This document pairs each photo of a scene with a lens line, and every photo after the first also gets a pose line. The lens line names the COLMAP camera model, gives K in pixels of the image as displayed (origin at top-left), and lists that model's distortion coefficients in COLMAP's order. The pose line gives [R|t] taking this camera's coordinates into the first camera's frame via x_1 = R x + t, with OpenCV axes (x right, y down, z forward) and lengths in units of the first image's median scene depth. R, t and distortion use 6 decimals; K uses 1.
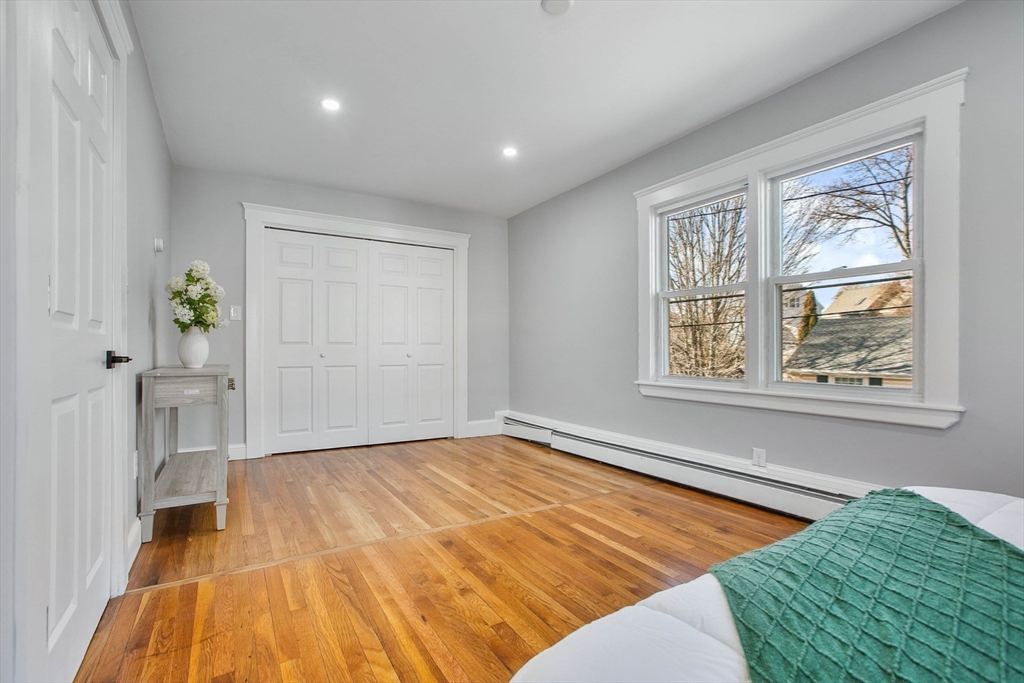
lens RADIAL K [[462.4, 0, 516.5], [0, 462.4, 344.4], [0, 0, 1]] dist [-0.039589, 0.020896]
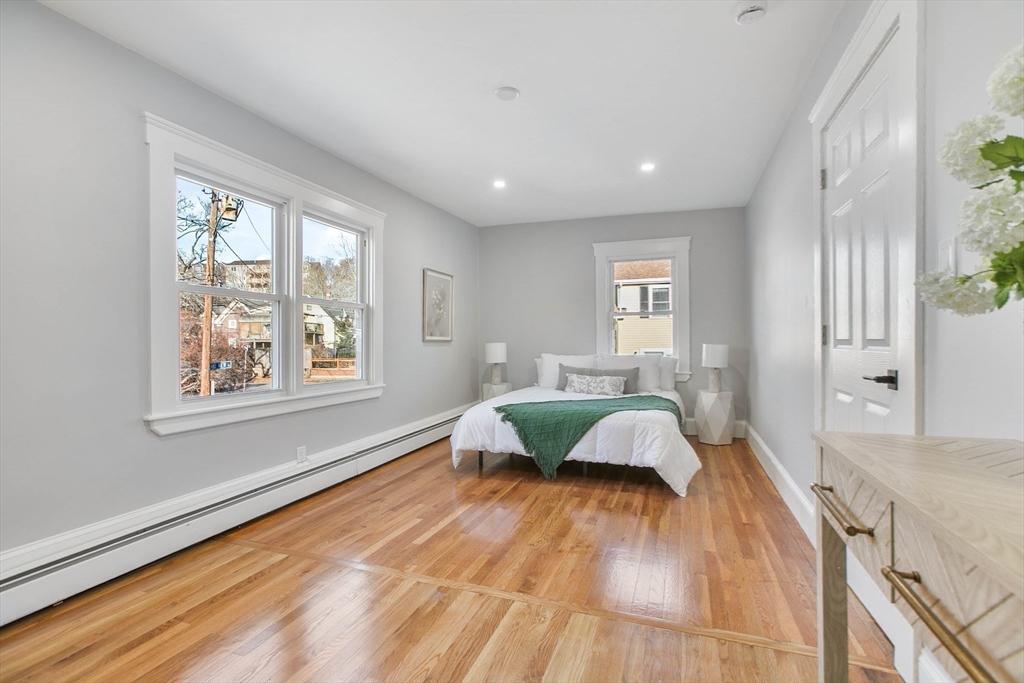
lens RADIAL K [[462.4, 0, 516.5], [0, 462.4, 344.4], [0, 0, 1]] dist [-0.039589, 0.020896]
pose [[-0.613797, 0.005217, 0.789447, -0.698758], [-0.000219, 0.999977, -0.006779, -0.016188], [-0.789464, -0.004333, -0.613782, 1.305226]]
